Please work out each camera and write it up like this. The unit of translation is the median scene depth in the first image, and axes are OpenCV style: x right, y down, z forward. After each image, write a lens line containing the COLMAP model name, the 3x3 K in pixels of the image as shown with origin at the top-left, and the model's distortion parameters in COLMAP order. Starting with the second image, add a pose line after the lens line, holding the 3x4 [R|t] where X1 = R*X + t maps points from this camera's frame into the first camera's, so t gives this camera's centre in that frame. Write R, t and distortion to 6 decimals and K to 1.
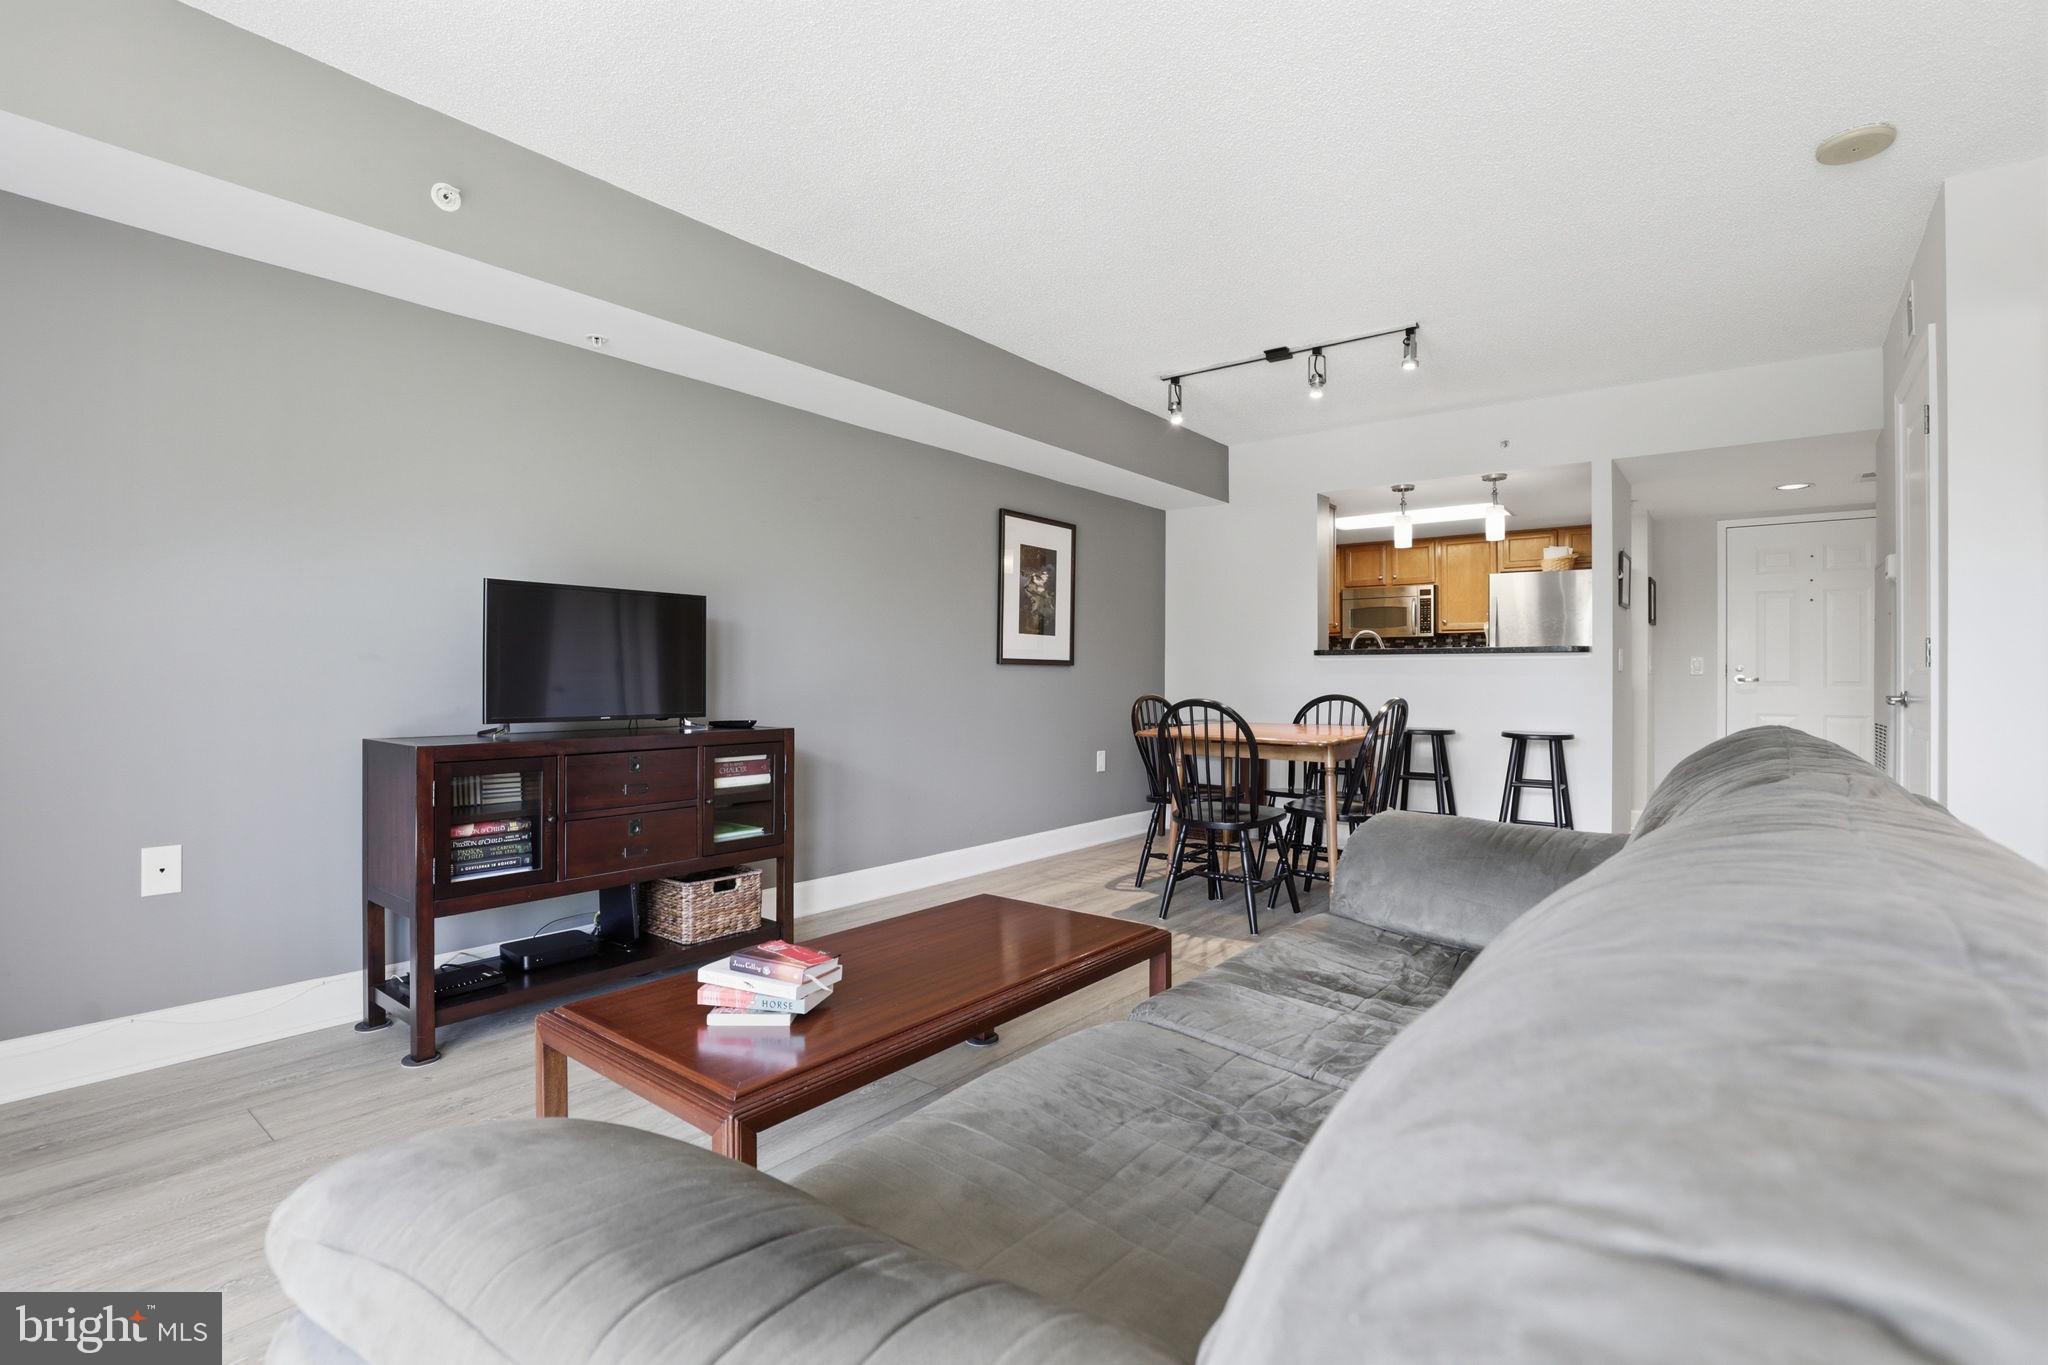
lens RADIAL K [[944.5, 0, 1048.5], [0, 944.5, 671.0], [0, 0, 1]] dist [-0.034402, 0.003283]
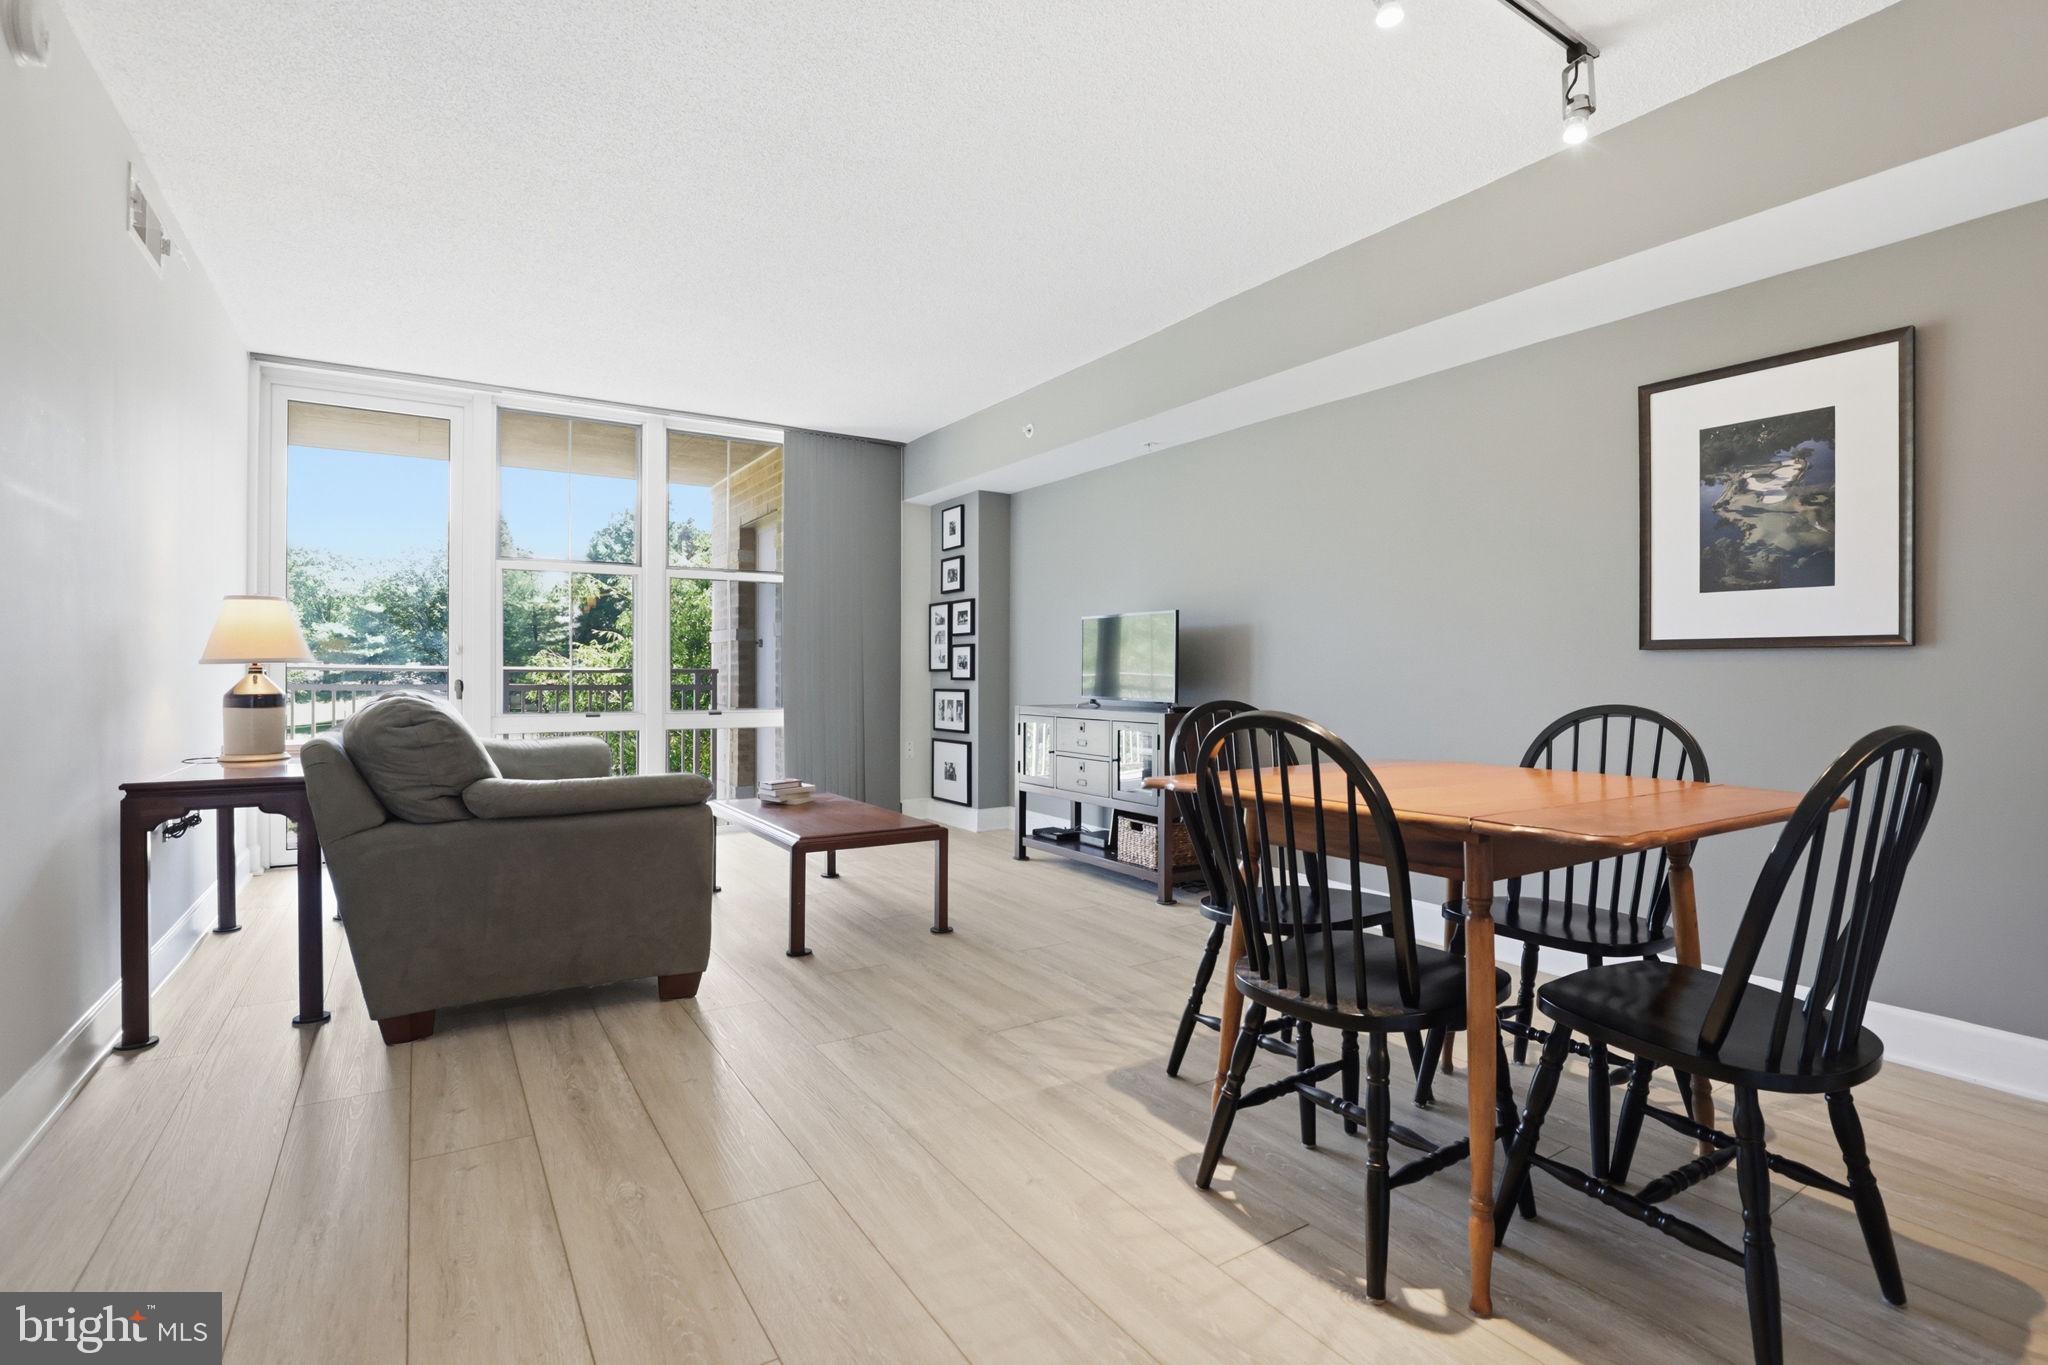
lens RADIAL K [[944.5, 0, 1024.7], [0, 944.5, 685.1], [0, 0, 1]] dist [-0.034402, 0.003283]
pose [[-0.331557, 0.004825, -0.943423, 0.628200], [0.001377, 0.999988, 0.004630, 0.011587], [0.943434, 0.000236, -0.331560, 0.828356]]
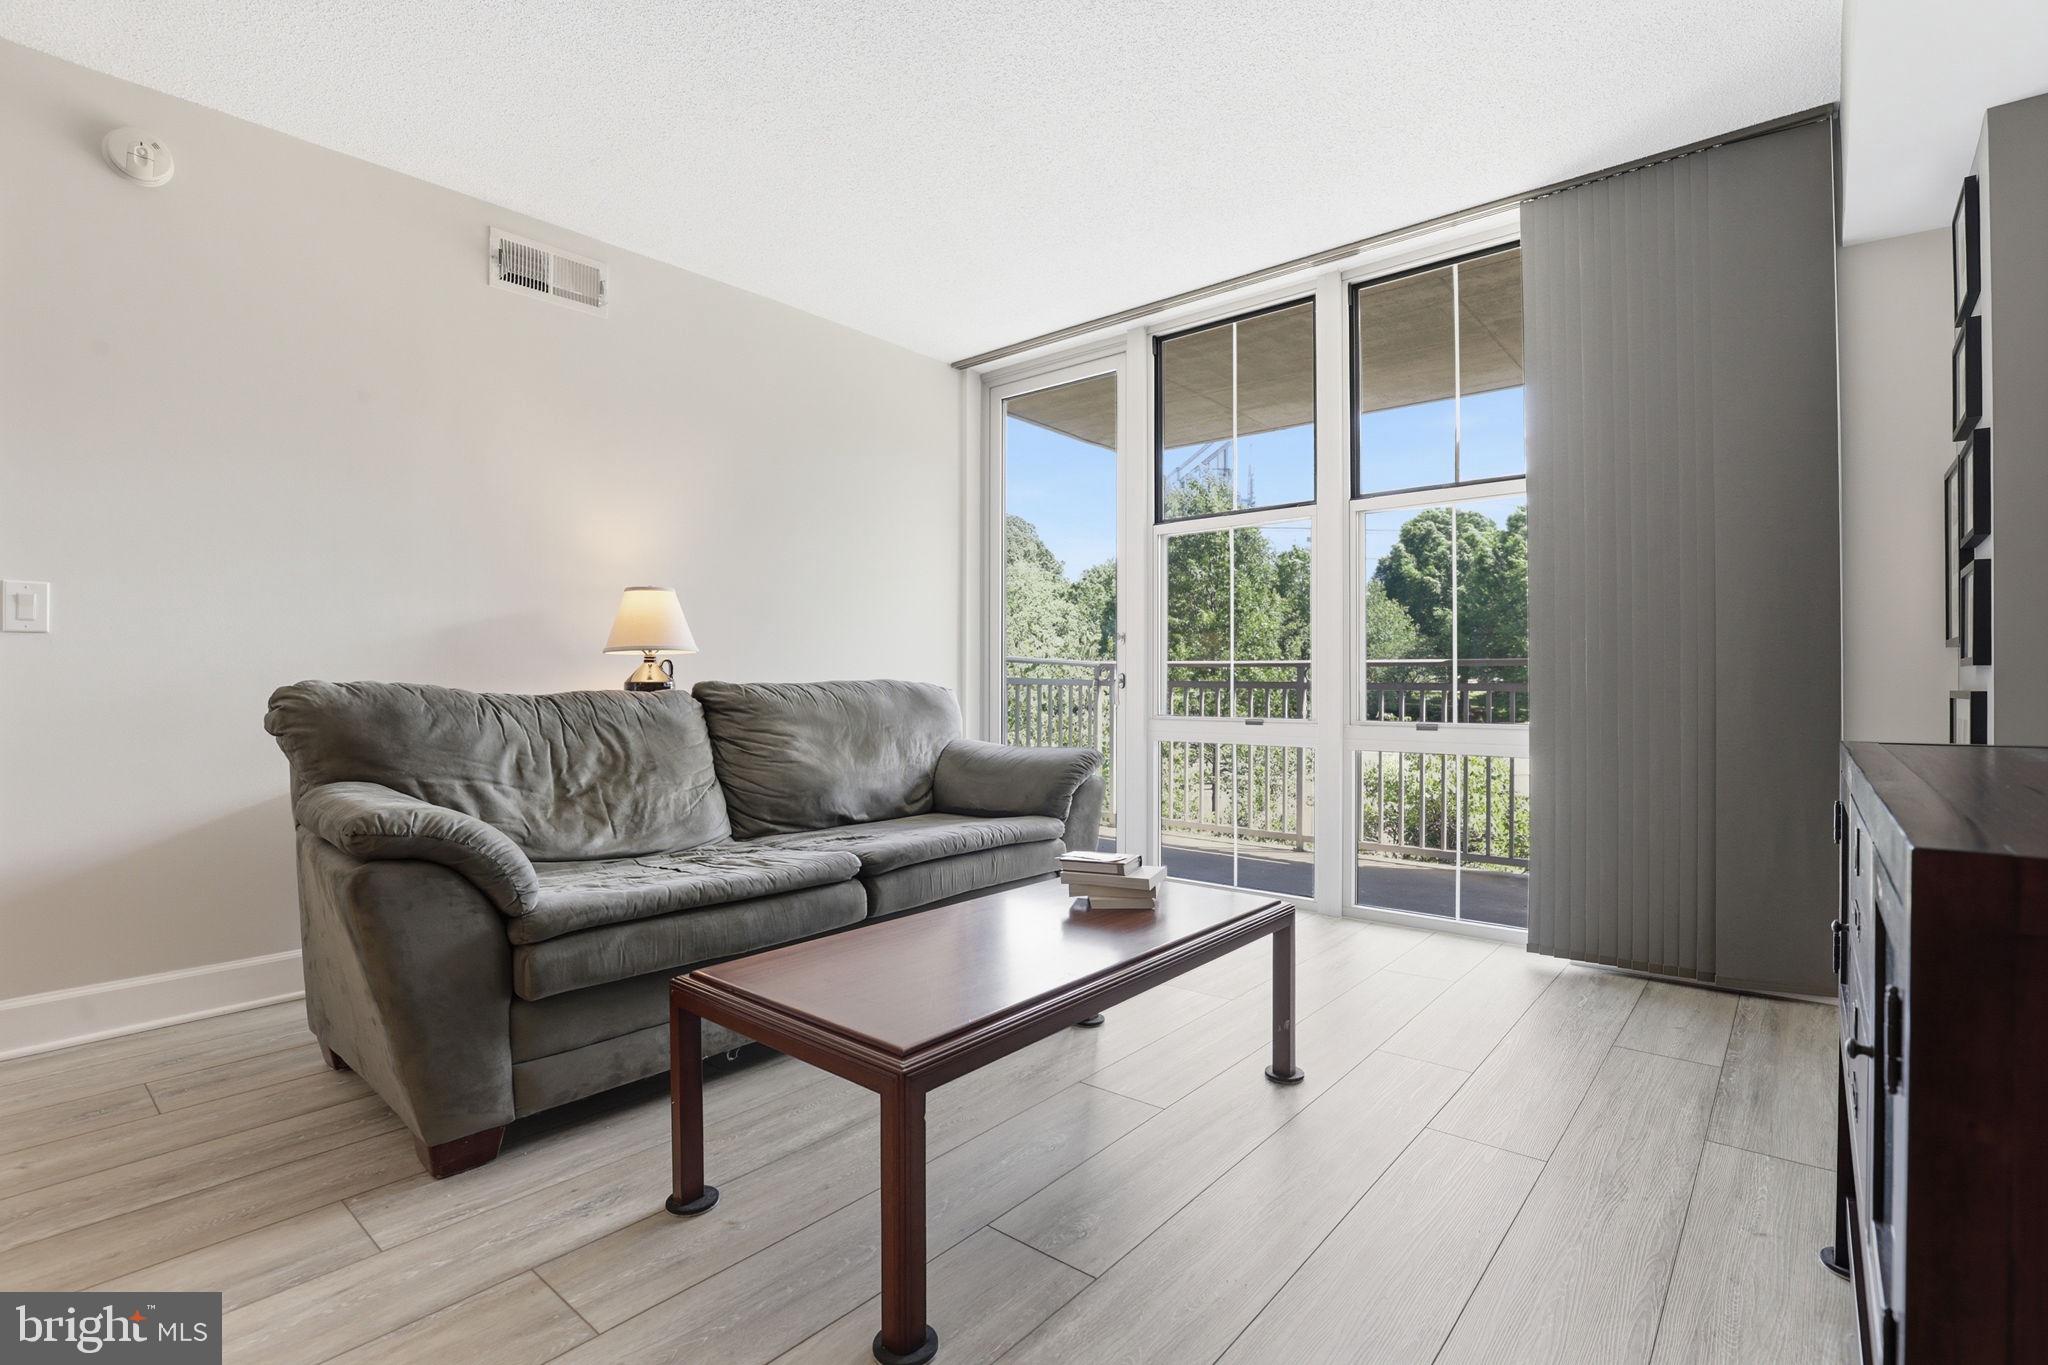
lens RADIAL K [[944.5, 0, 1031.5], [0, 944.5, 679.9], [0, 0, 1]] dist [-0.034402, 0.003283]
pose [[-0.999326, -0.003351, 0.036559, -0.081144], [-0.003663, 0.999957, -0.008470, 0.022473], [-0.036529, -0.008598, -0.999296, 0.781092]]
